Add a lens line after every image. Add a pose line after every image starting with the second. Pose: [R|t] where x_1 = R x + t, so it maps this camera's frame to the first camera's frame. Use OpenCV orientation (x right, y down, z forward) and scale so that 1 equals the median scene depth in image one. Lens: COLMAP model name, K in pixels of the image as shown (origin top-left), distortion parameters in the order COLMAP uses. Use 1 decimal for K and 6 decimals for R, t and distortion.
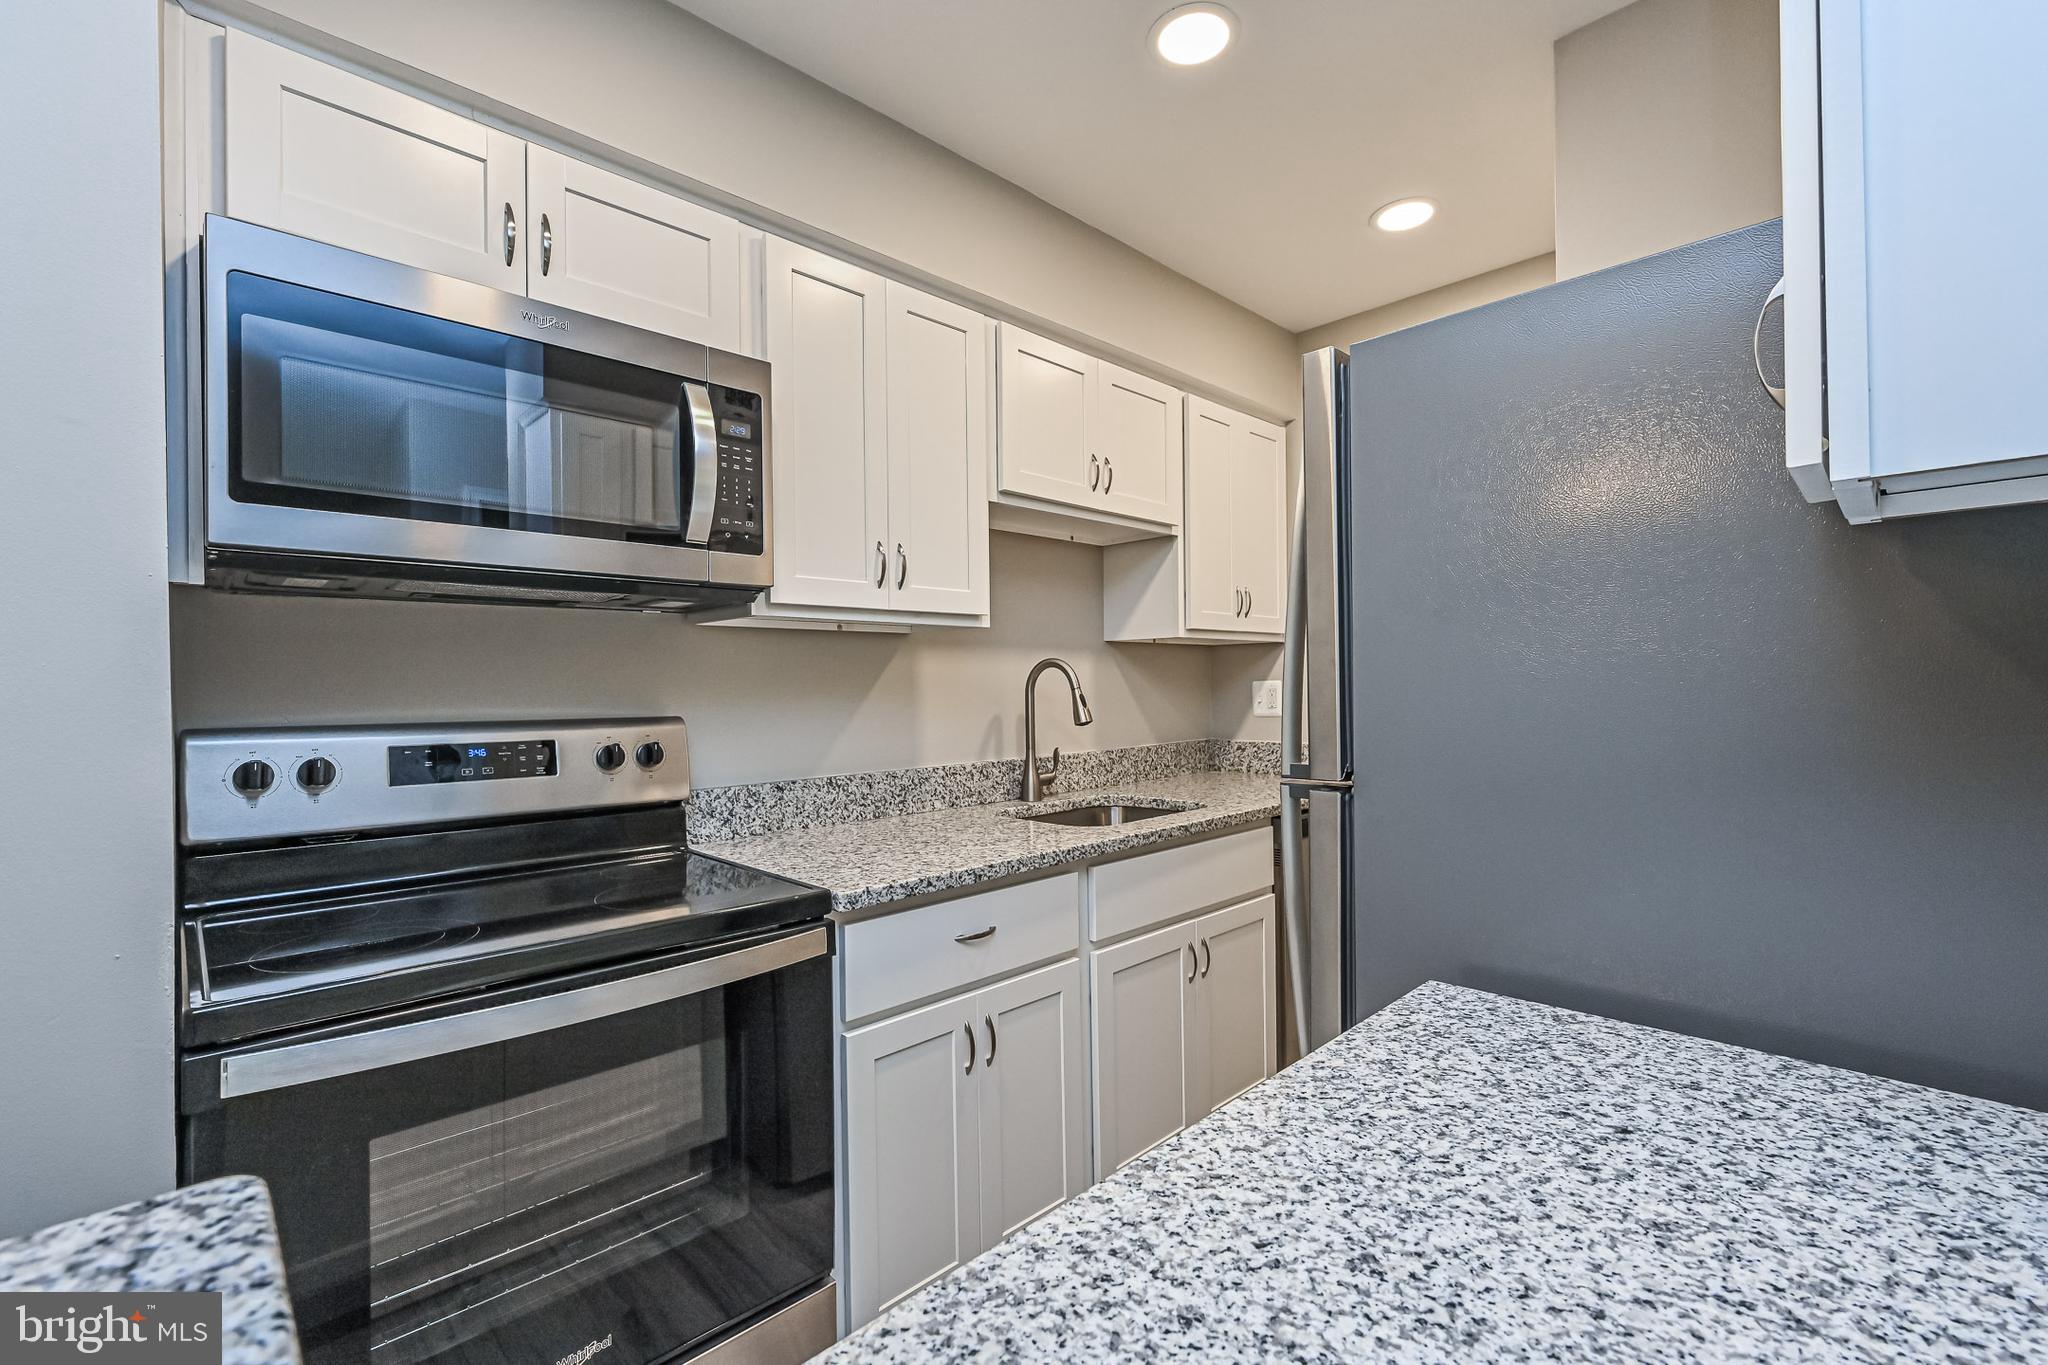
lens RADIAL K [[862.9, 0, 1018.8], [0, 862.9, 682.5], [0, 0, 1]] dist [0.000047, -0.000023]
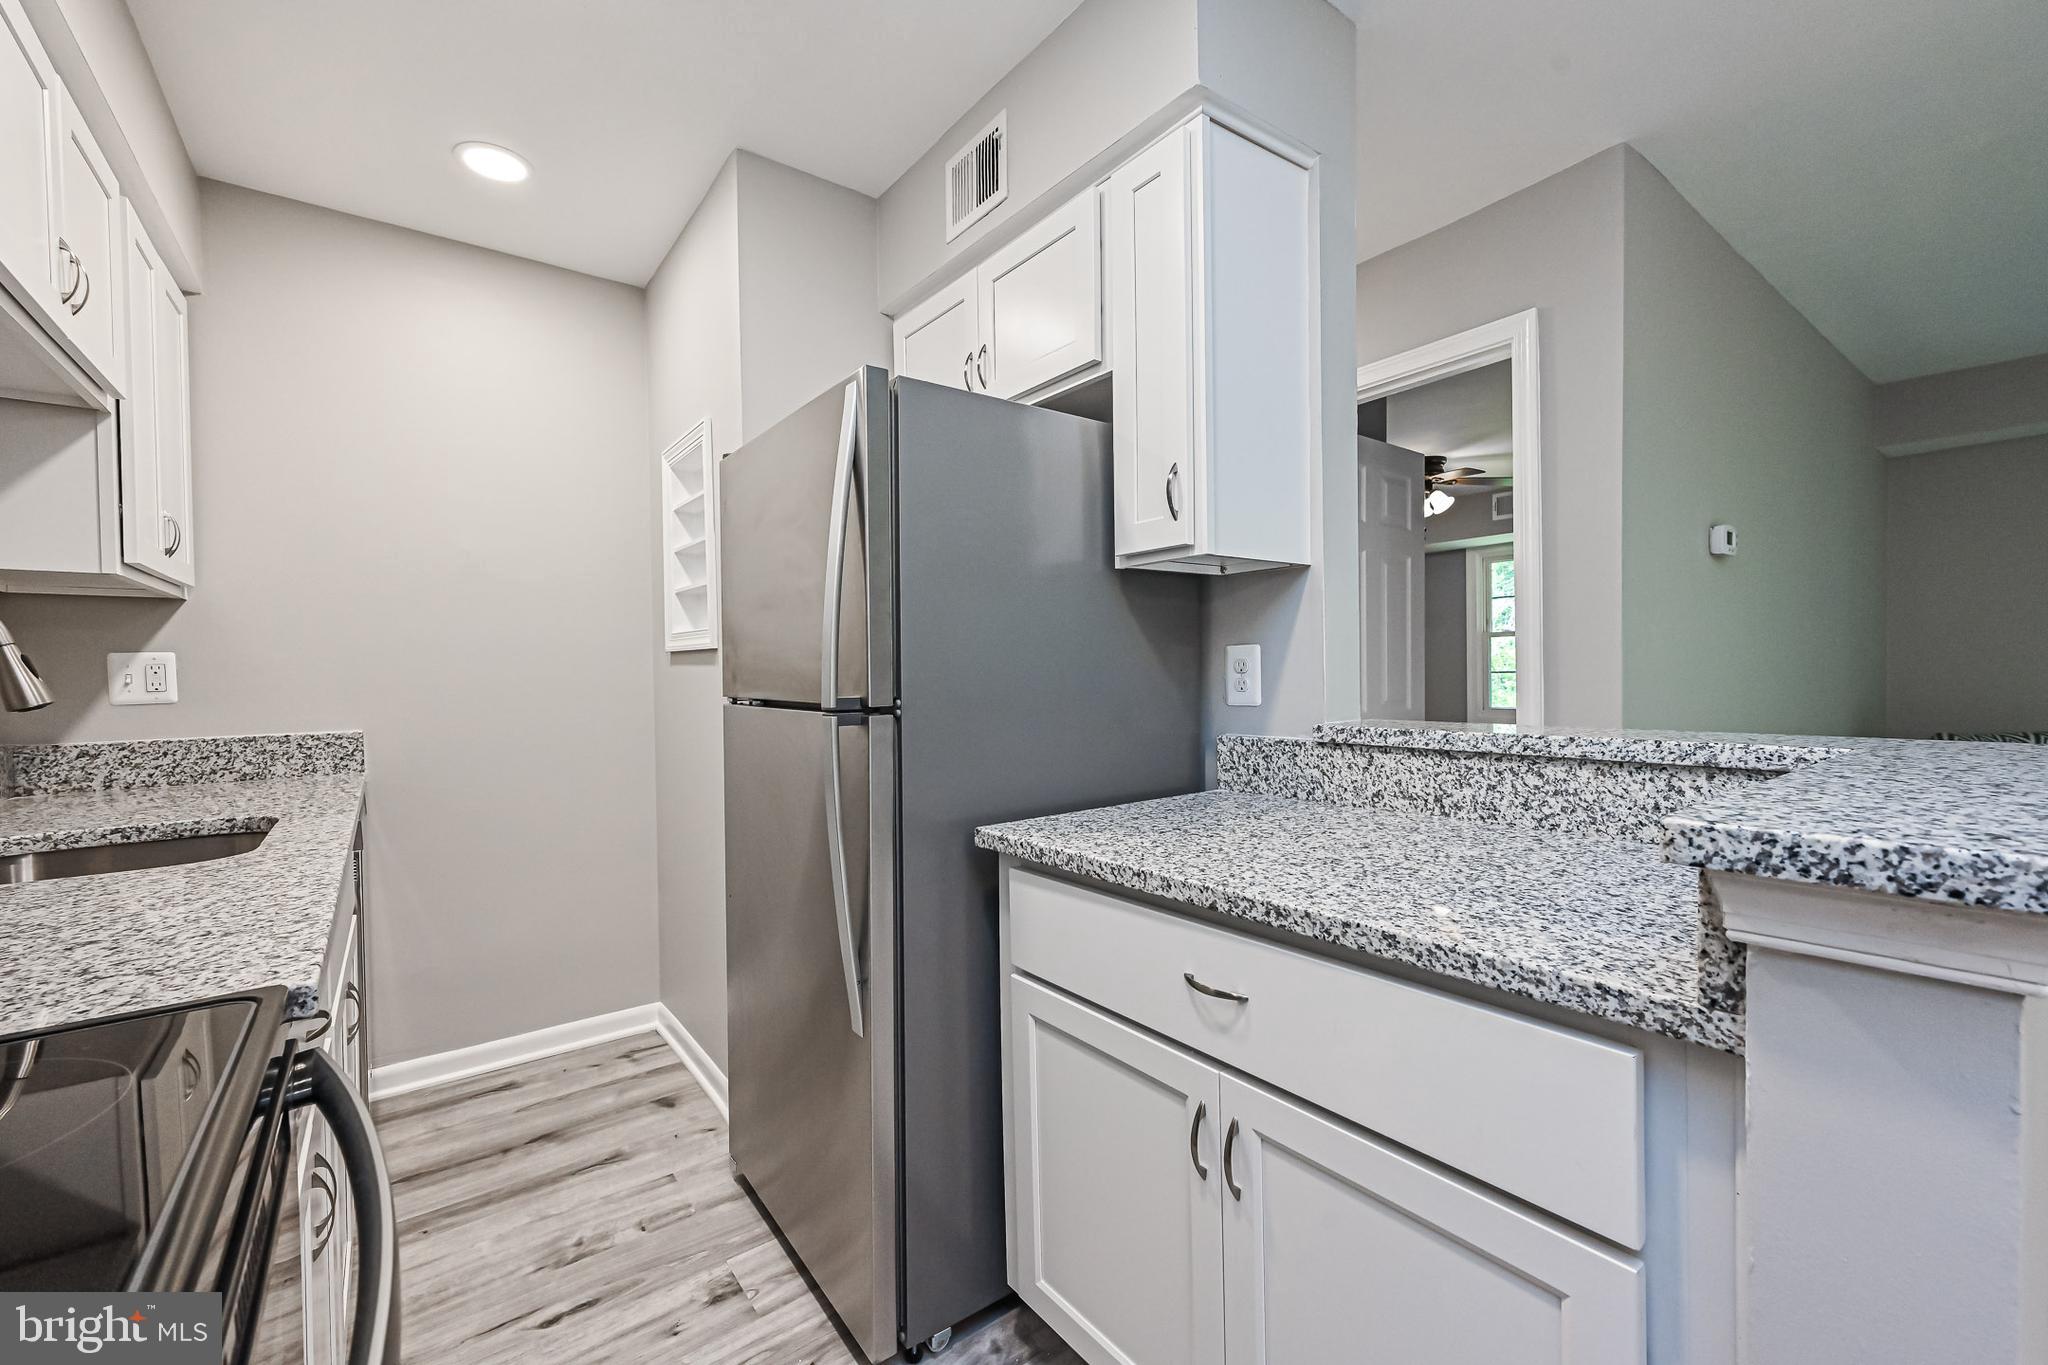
lens RADIAL K [[862.9, 0, 1019.2], [0, 862.9, 689.0], [0, 0, 1]] dist [0.000047, -0.000023]
pose [[0.130834, -0.002992, 0.991400, -0.303260], [0.002723, 0.999993, 0.002659, 0.027257], [-0.991401, 0.002351, 0.130841, 0.216327]]
